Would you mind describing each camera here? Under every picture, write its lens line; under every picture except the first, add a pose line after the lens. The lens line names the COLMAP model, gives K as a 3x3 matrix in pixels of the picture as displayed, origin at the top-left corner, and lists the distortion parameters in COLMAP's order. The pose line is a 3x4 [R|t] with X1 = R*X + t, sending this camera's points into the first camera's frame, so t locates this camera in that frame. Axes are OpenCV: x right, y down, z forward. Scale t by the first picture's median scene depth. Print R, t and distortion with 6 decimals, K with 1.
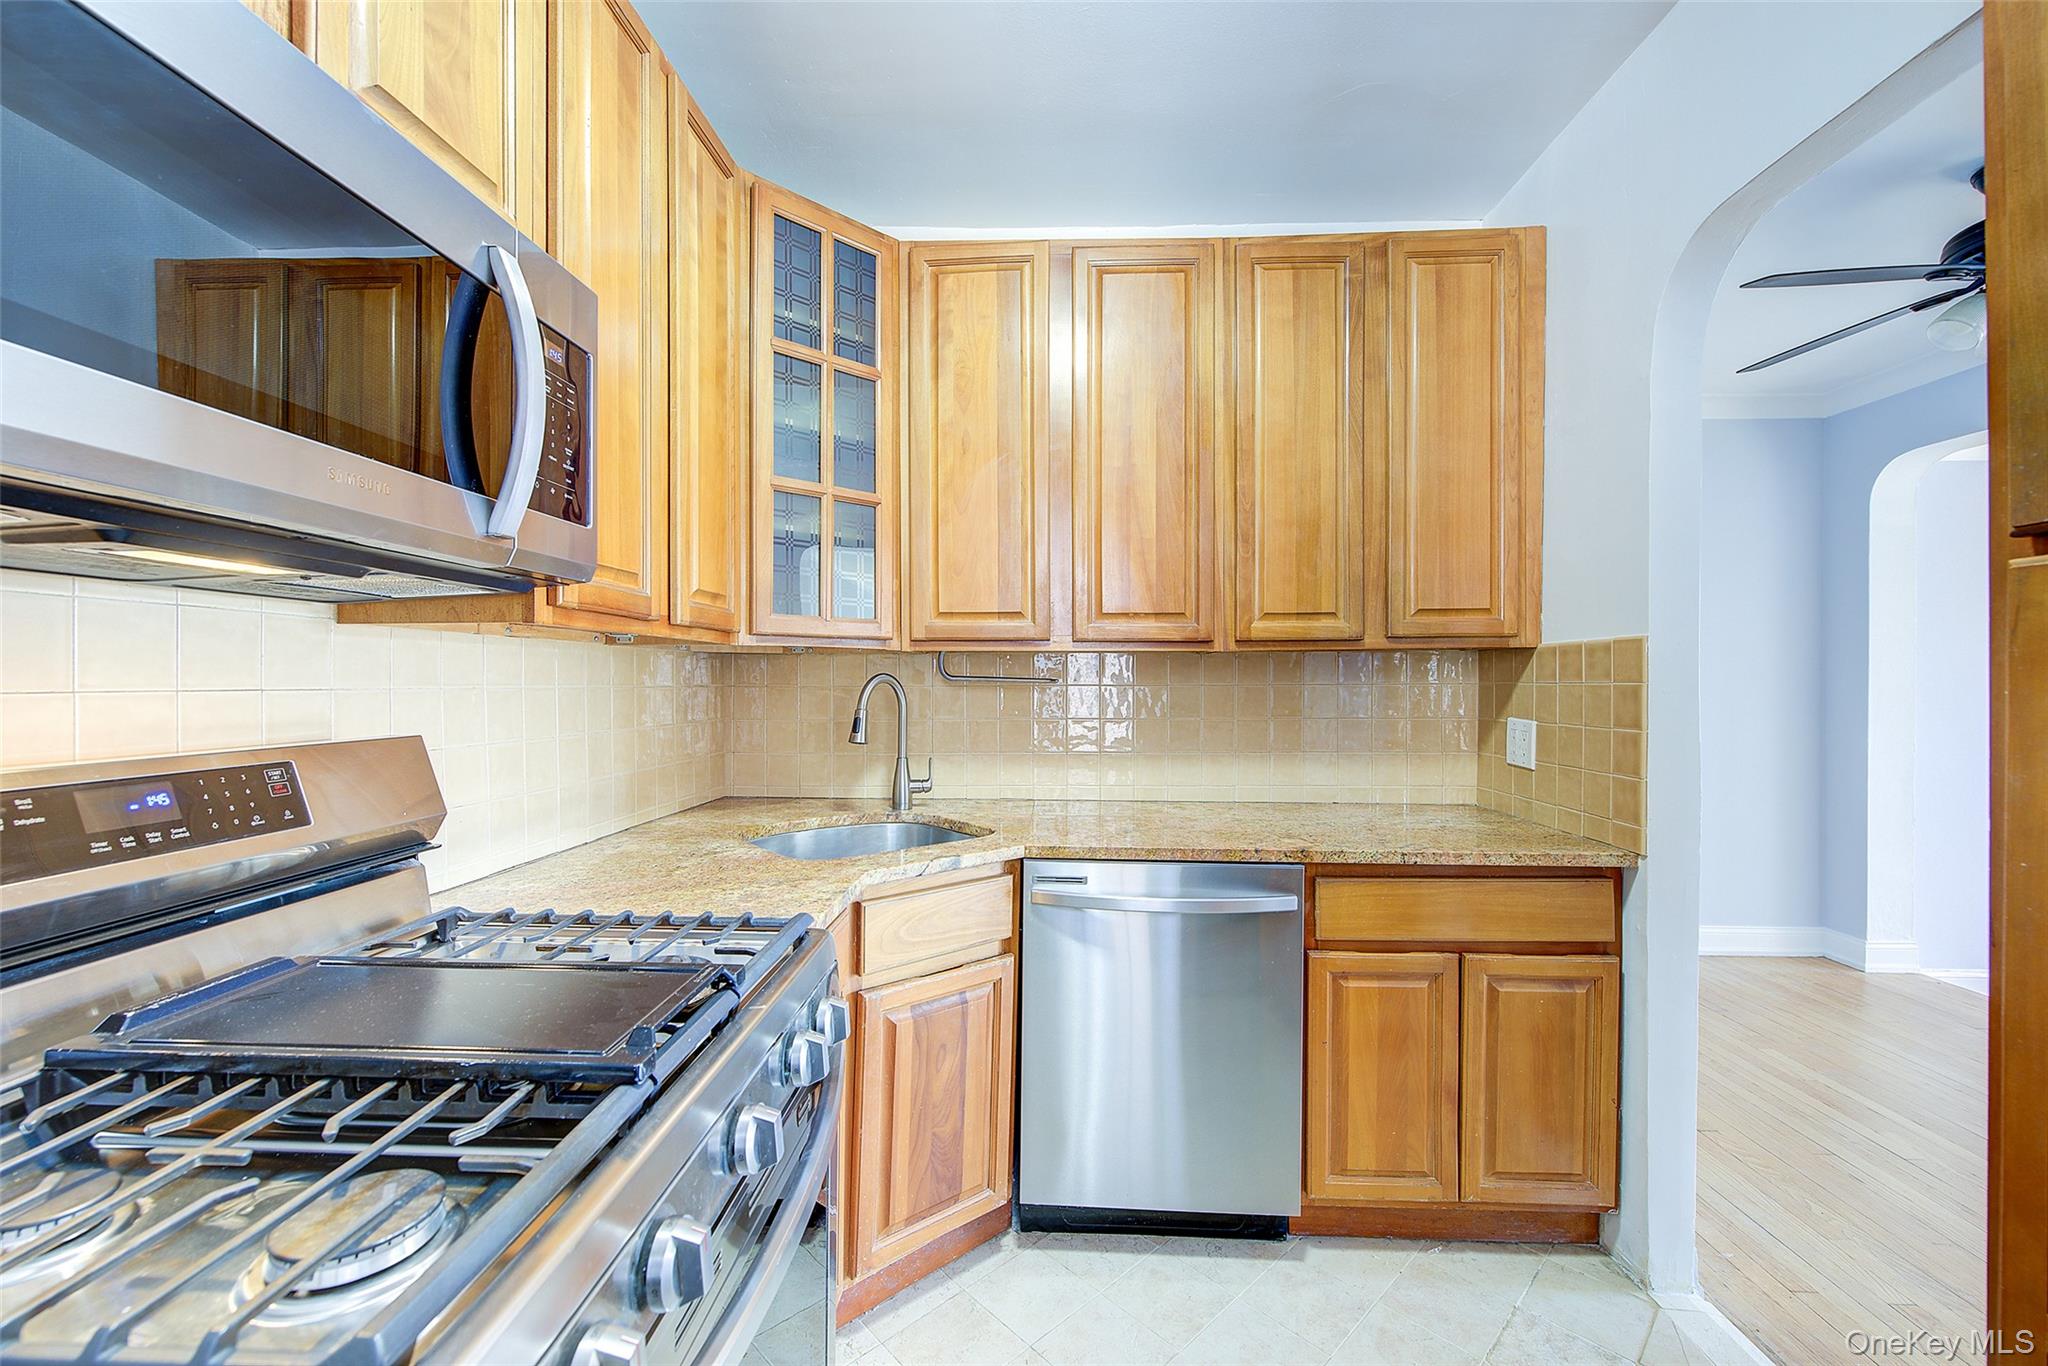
lens RADIAL K [[813.6, 0, 1020.4], [0, 813.6, 676.6], [0, 0, 1]] dist [-0.003881, -0.000878]
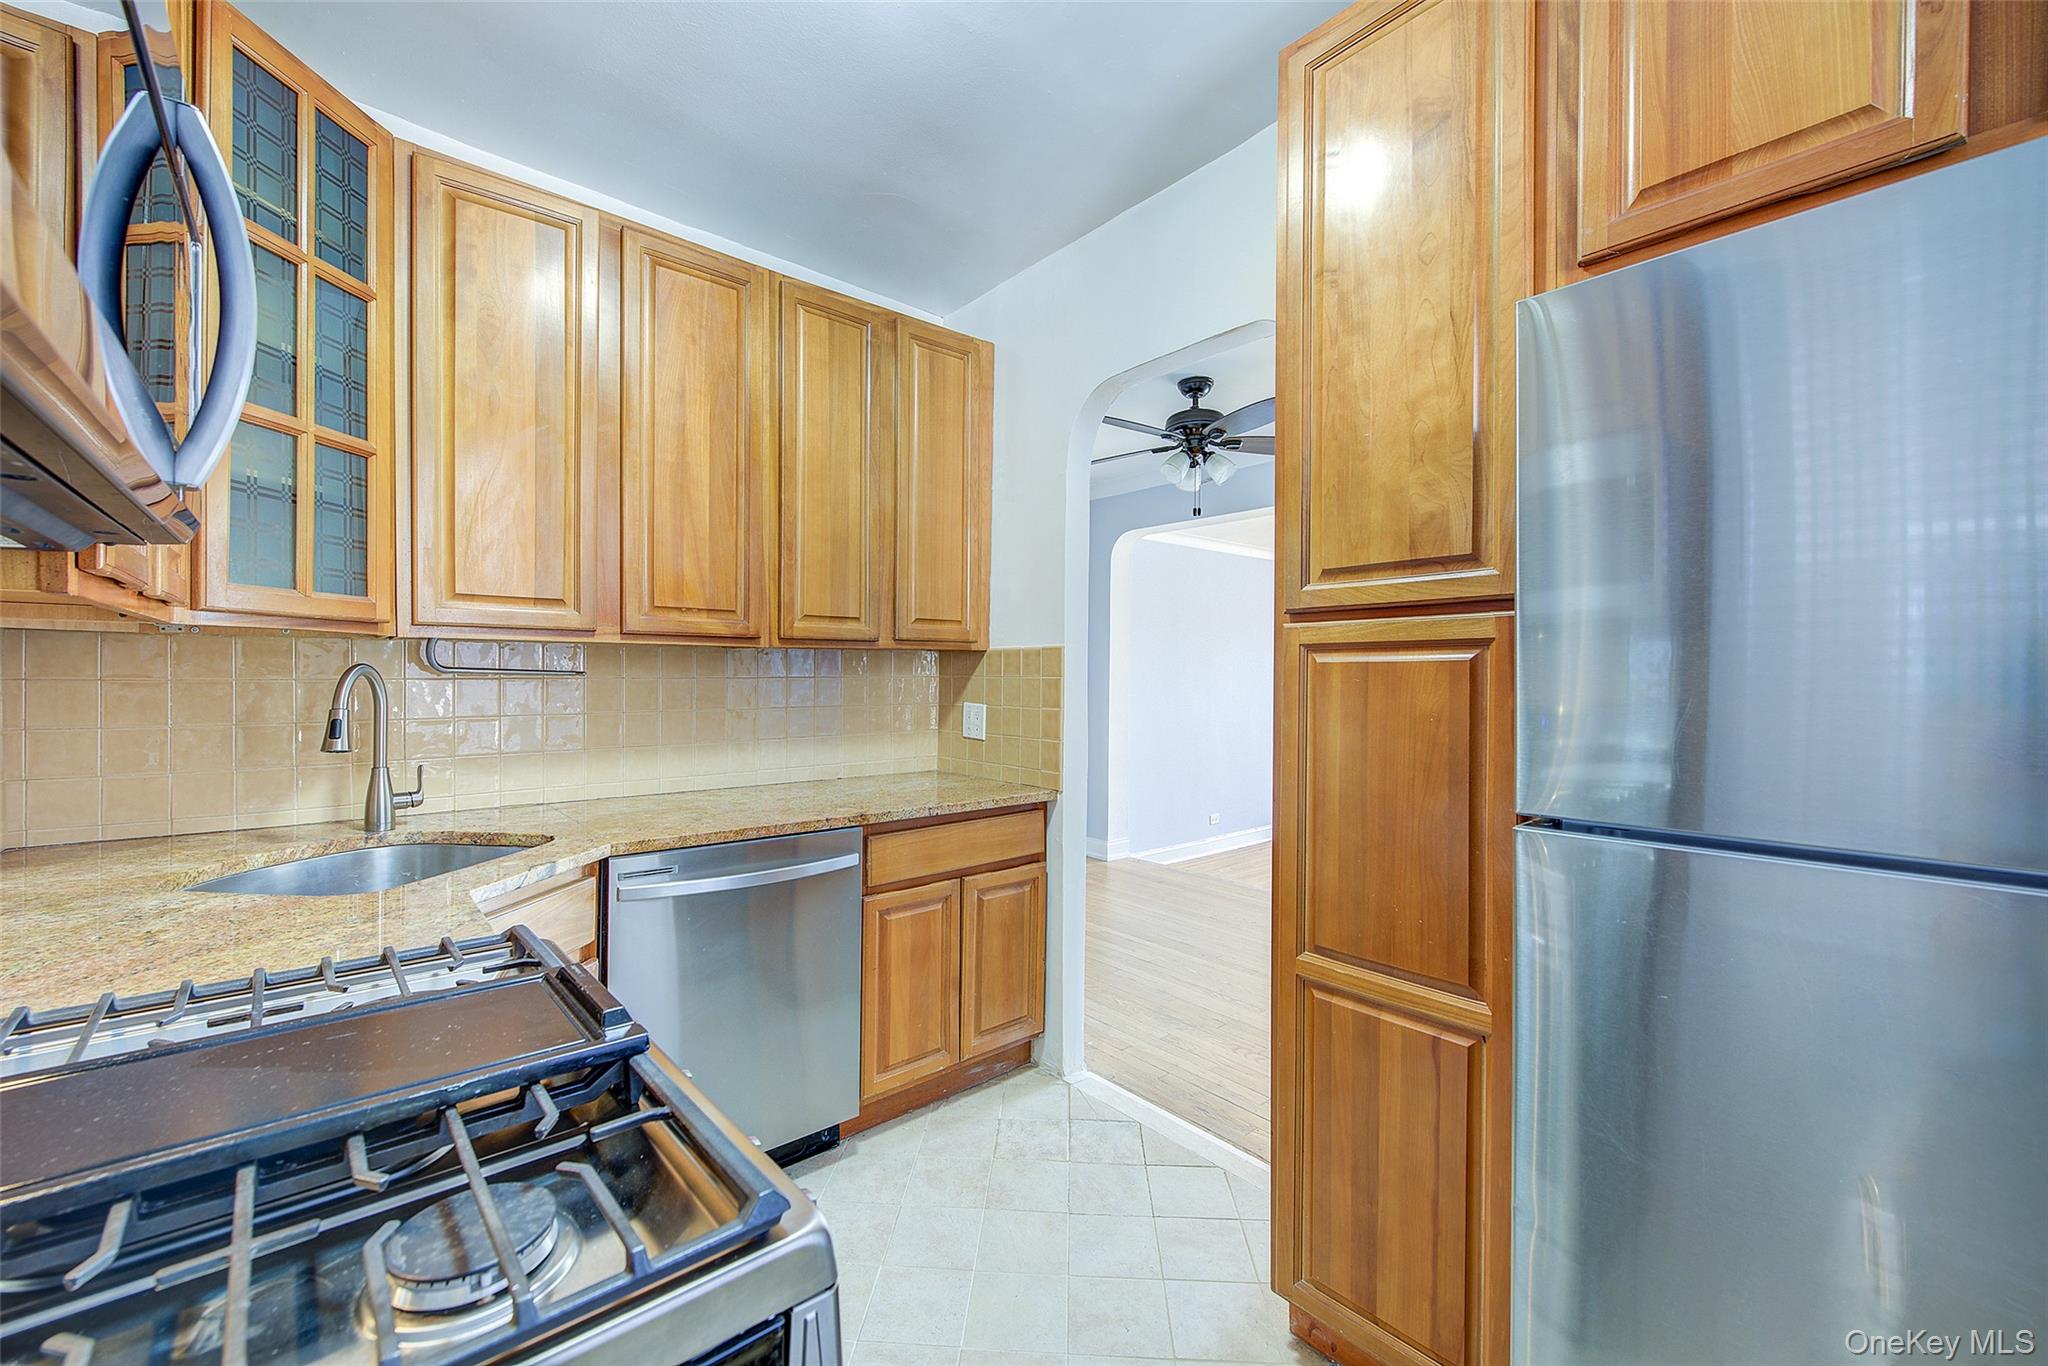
lens RADIAL K [[813.6, 0, 1029.1], [0, 813.6, 672.3], [0, 0, 1]] dist [-0.003881, -0.000878]
pose [[0.720435, 0.004085, 0.693511, -0.264533], [-0.009628, 0.999945, 0.004111, -0.005362], [-0.693456, -0.009639, 0.720434, -0.038375]]
